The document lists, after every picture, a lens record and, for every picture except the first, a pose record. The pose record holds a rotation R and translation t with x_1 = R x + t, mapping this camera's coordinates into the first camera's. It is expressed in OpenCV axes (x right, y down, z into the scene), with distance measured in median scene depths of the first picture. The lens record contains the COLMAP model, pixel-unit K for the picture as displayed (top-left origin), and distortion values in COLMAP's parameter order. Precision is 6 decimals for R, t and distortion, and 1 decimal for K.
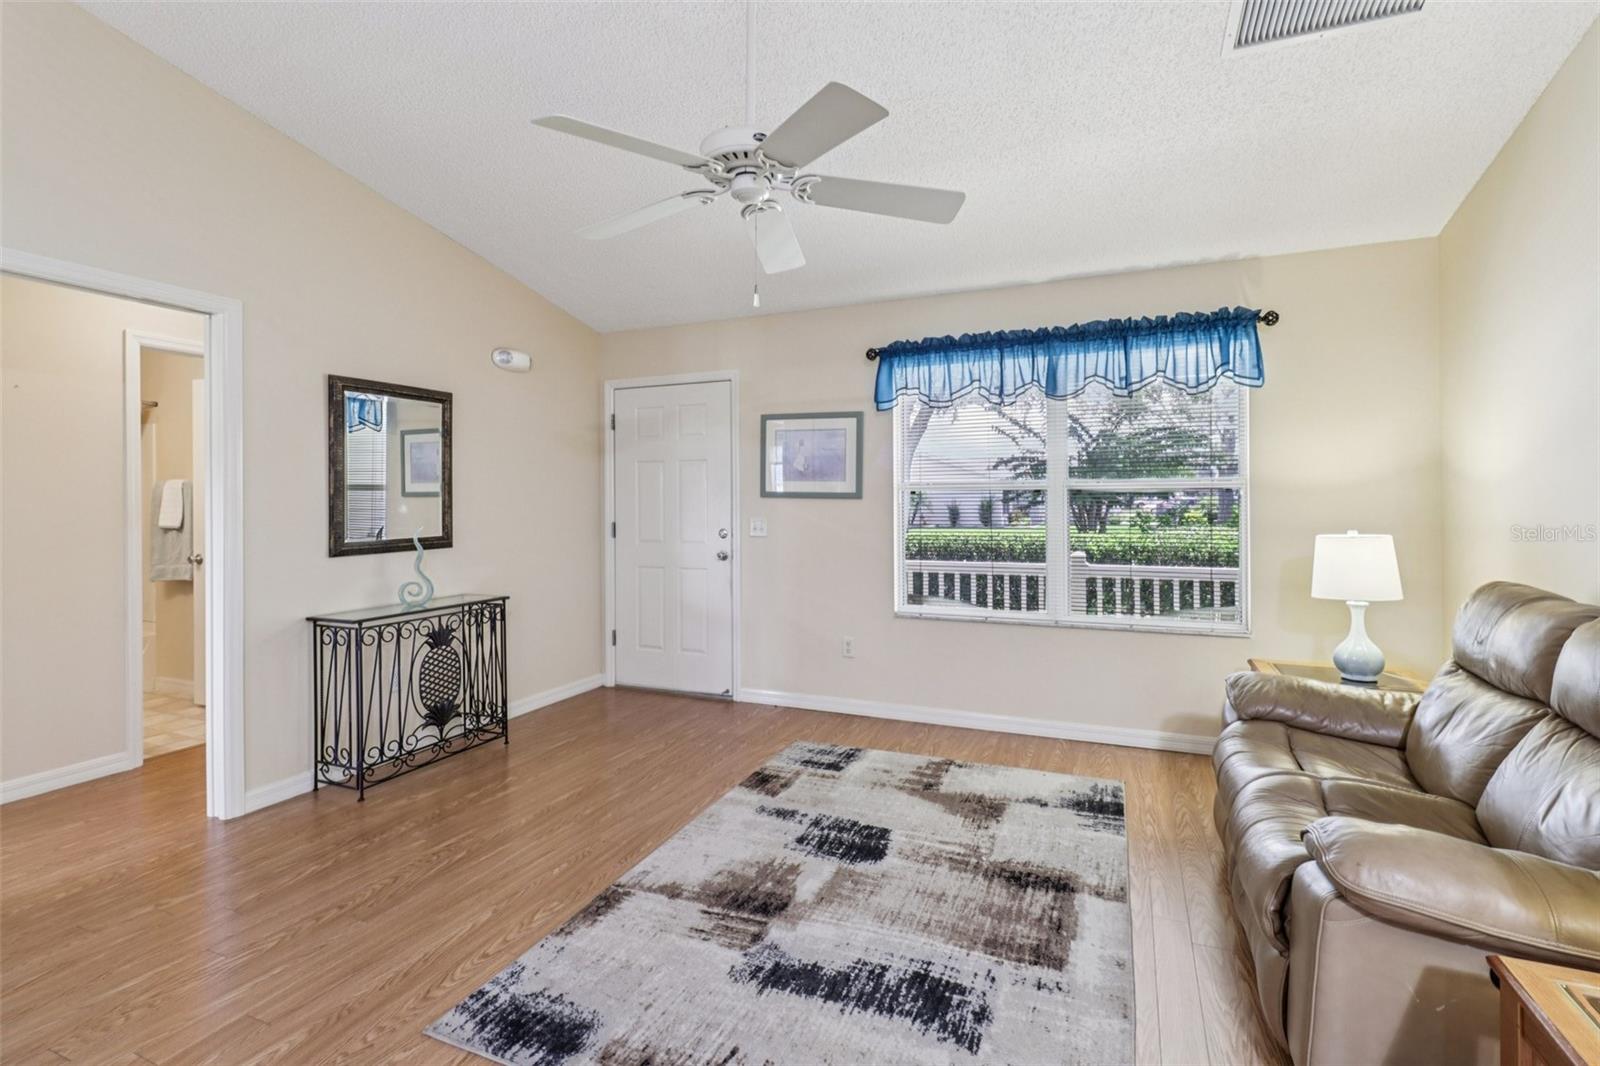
lens RADIAL K [[755.7, 0, 805.7], [0, 755.7, 502.7], [0, 0, 1]] dist [-0.002654, 0.000100]
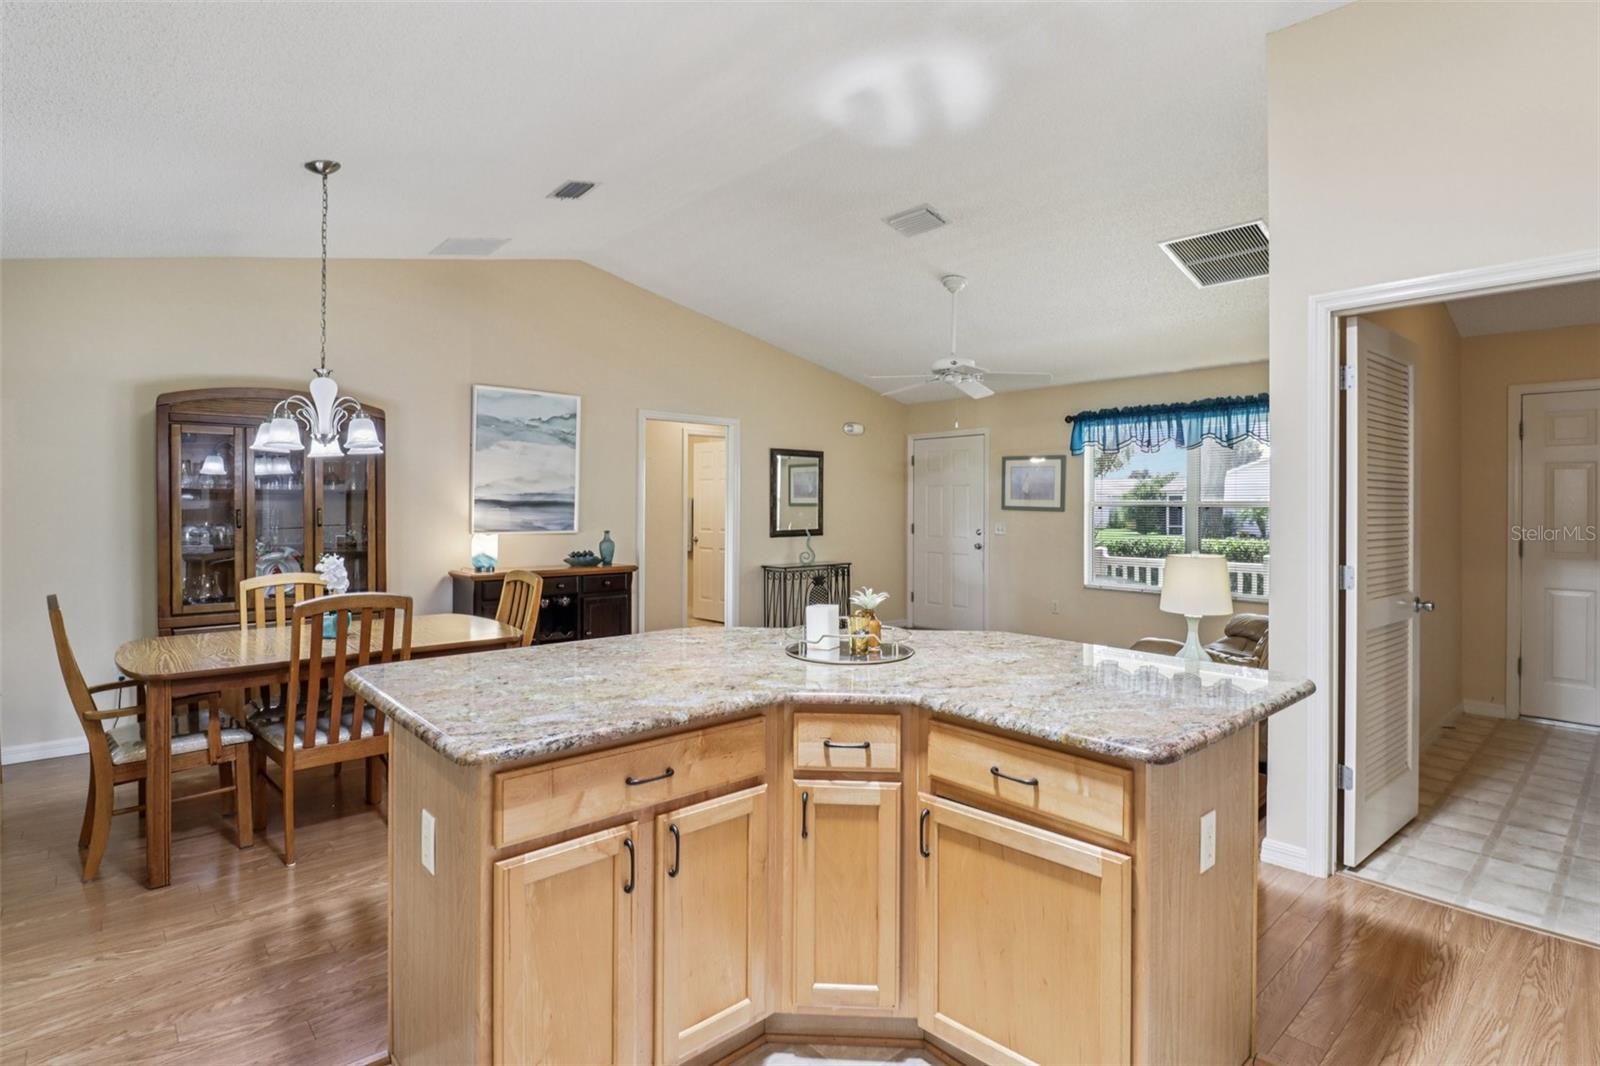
lens RADIAL K [[801.1, 0, 827.5], [0, 801.1, 505.6], [0, 0, 1]] dist [0.004778, 0.000858]
pose [[0.922767, 0.008879, -0.385255, 0.325145], [-0.010003, 0.999950, -0.000912, -0.013140], [0.385227, 0.004695, 0.922810, -0.882608]]
